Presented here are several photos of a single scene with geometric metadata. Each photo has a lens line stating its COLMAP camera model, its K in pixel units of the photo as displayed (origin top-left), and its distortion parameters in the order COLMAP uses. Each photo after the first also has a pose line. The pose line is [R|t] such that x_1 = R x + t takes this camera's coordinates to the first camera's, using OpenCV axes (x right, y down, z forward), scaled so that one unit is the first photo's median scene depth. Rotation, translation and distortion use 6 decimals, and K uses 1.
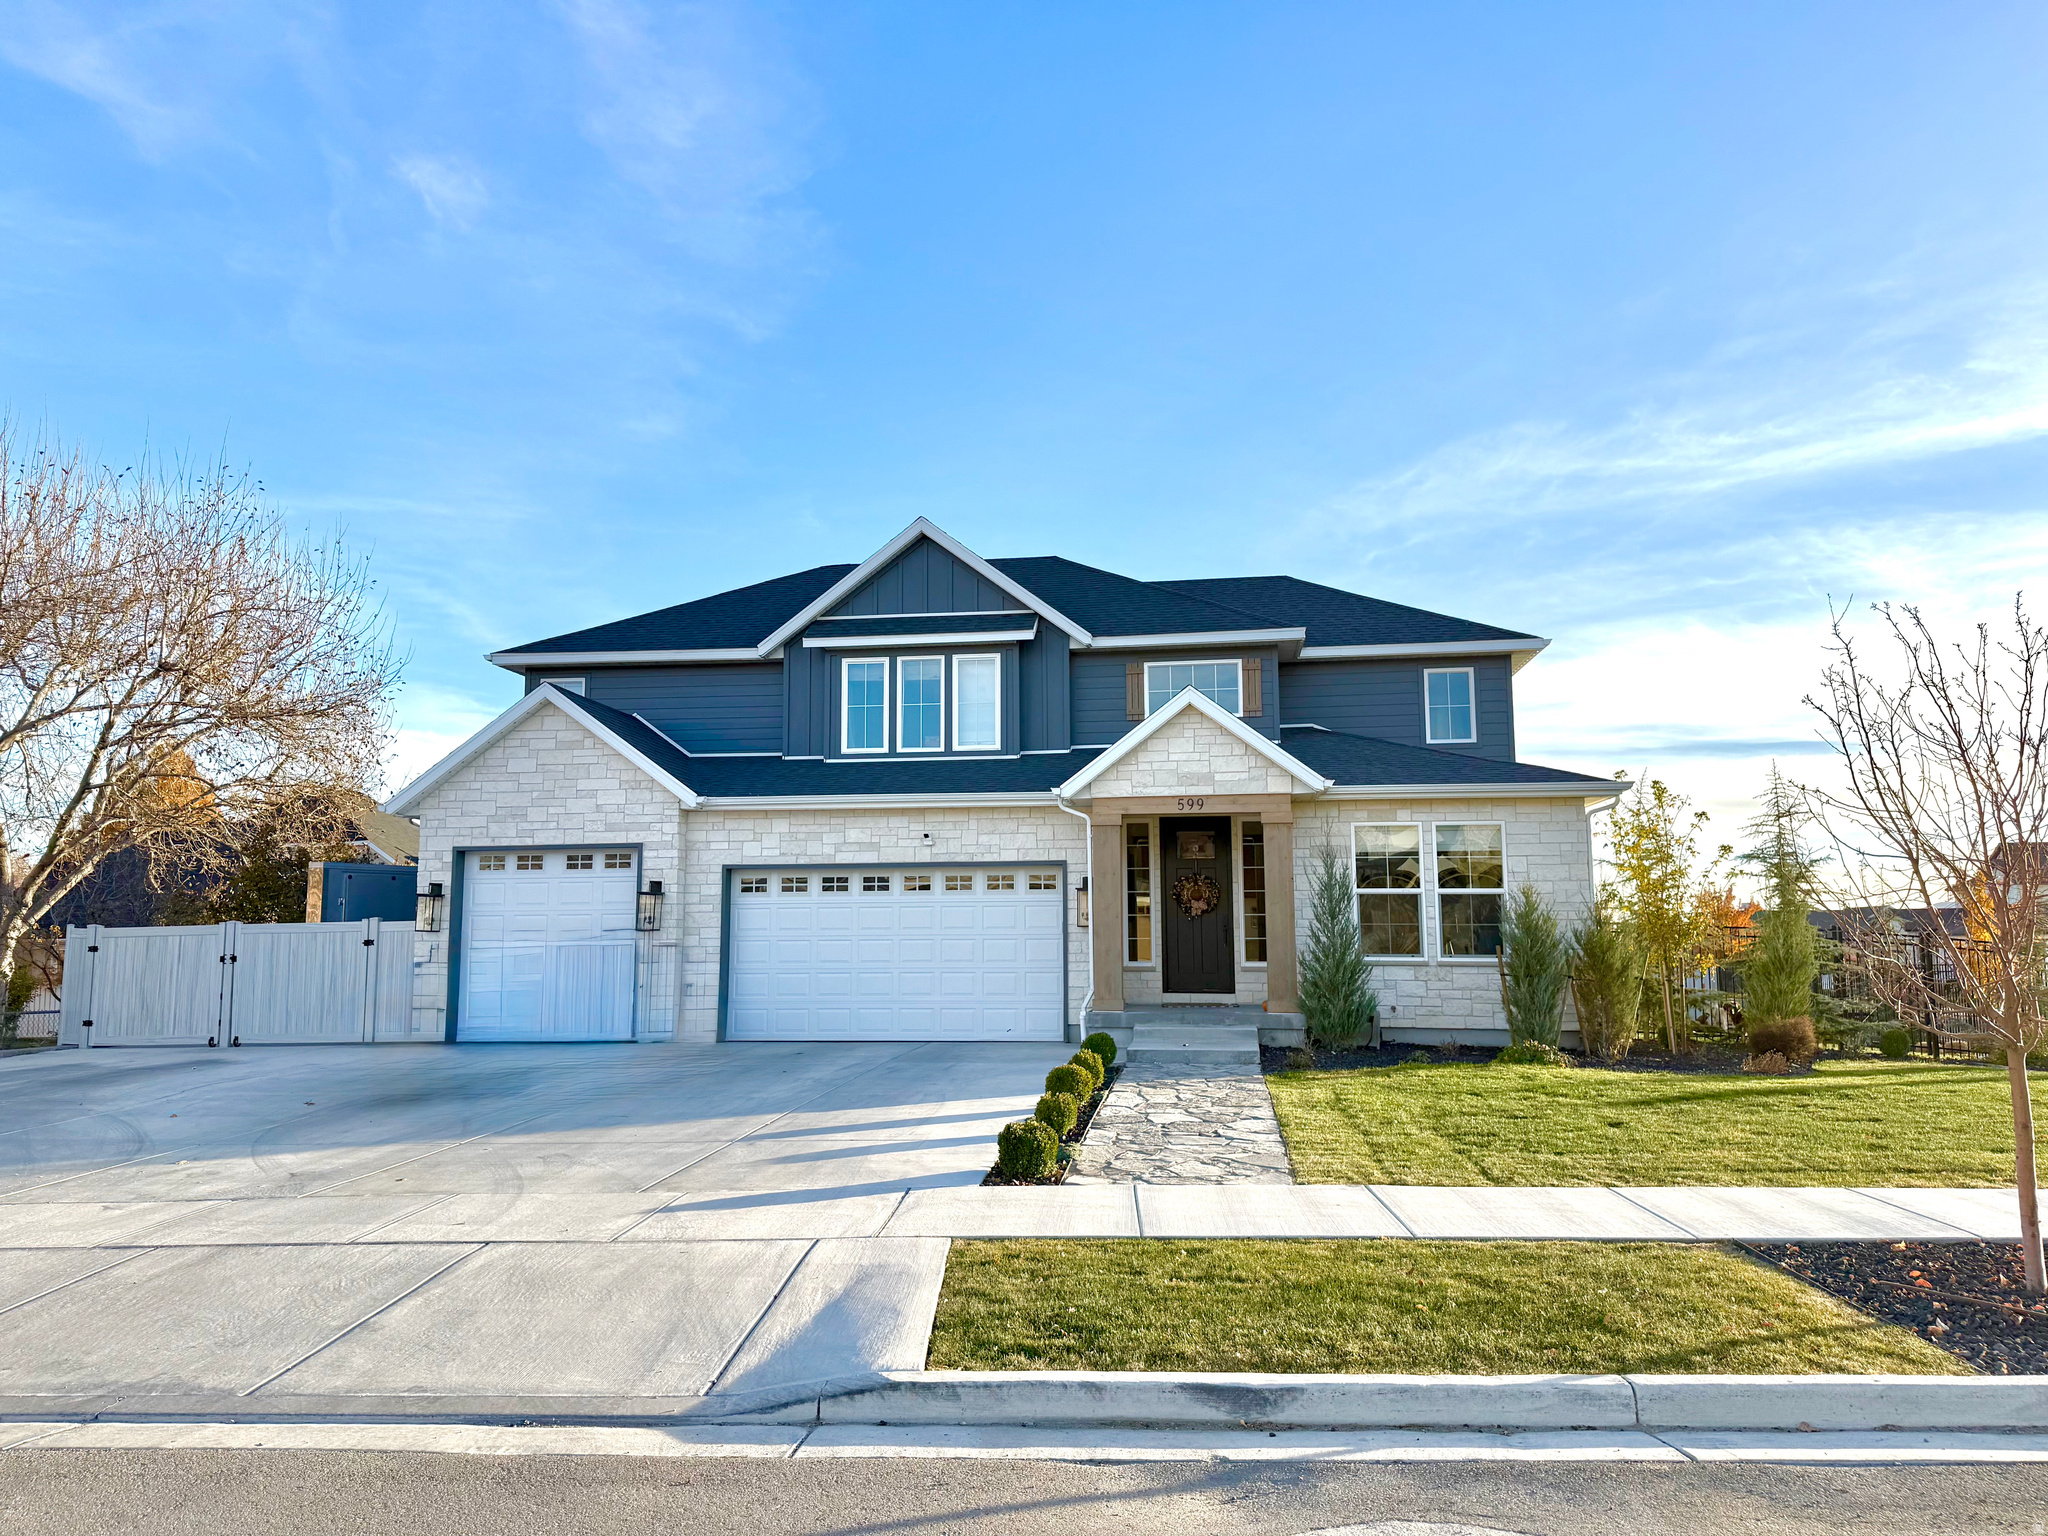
lens RADIAL K [[1430.1, 0, 1010.3], [0, 1430.1, 776.1], [0, 0, 1]] dist [0.122624, -0.000106]
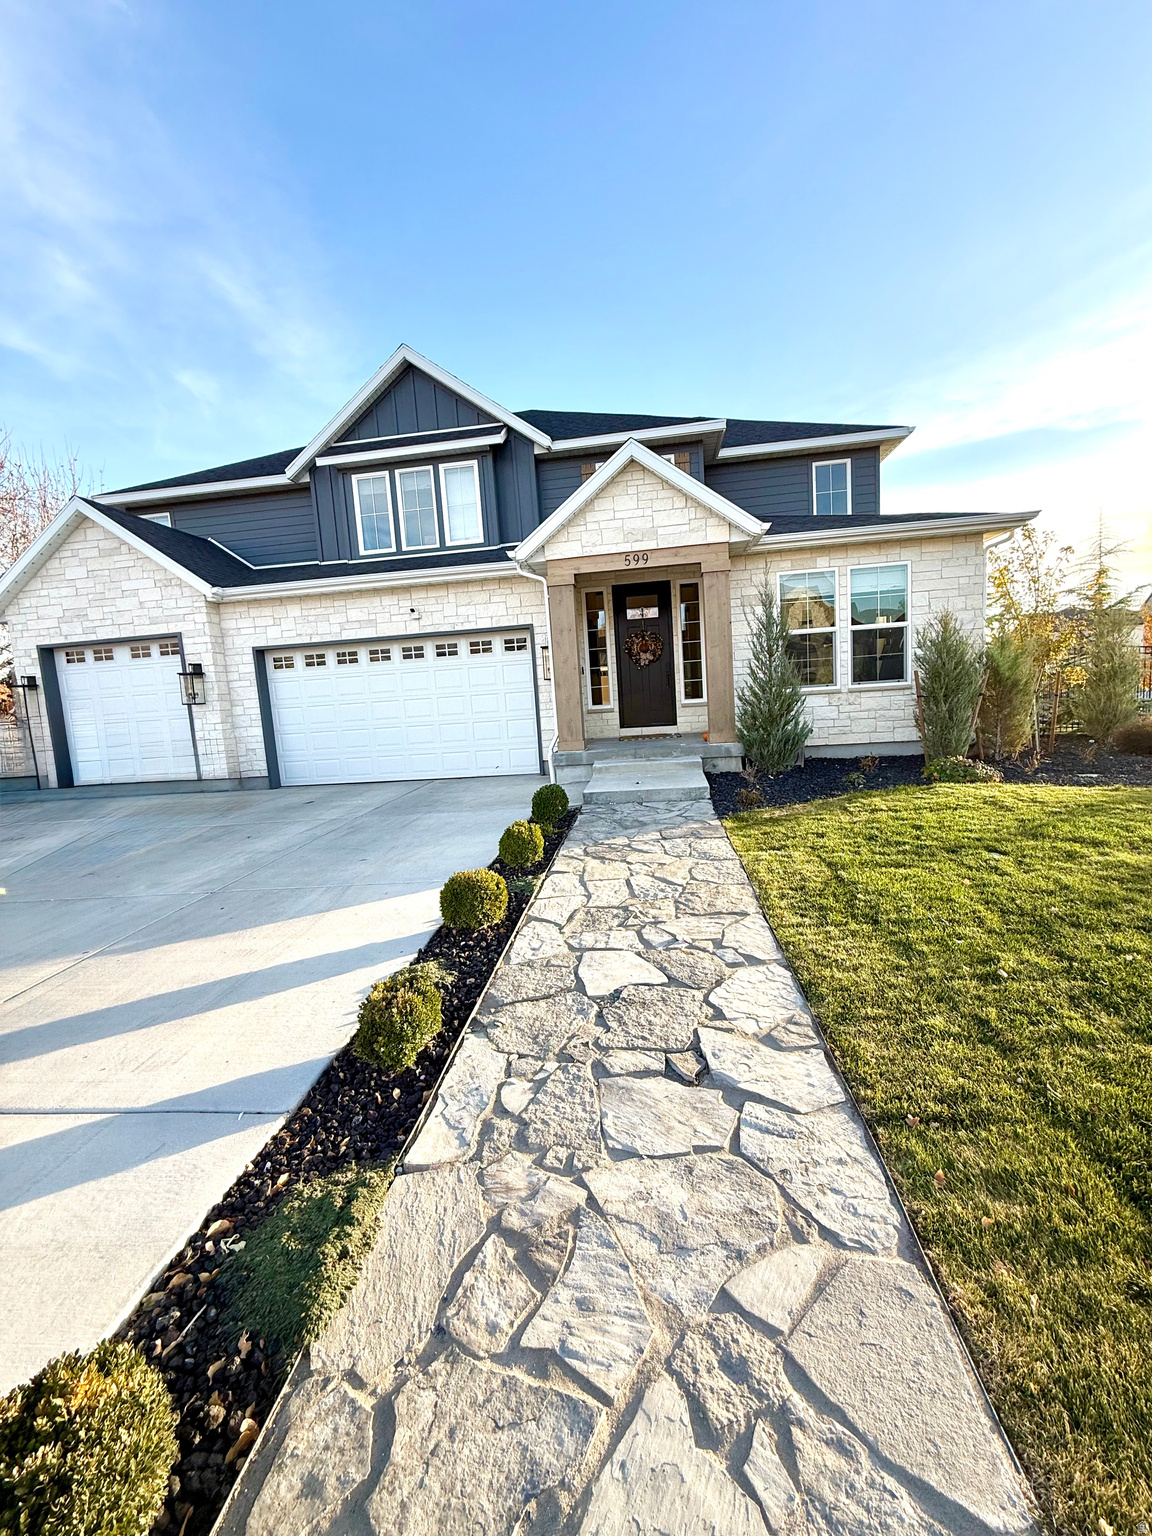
lens RADIAL K [[614.5, 0, 576.0], [0, 614.5, 768.0], [0, 0, 1]] dist [-0.000727, 0.000154]
pose [[0.997849, -0.064656, 0.010827, 0.059966], [0.060299, 0.970026, 0.235399, 0.055675], [-0.025722, -0.234240, 0.971839, 0.471510]]
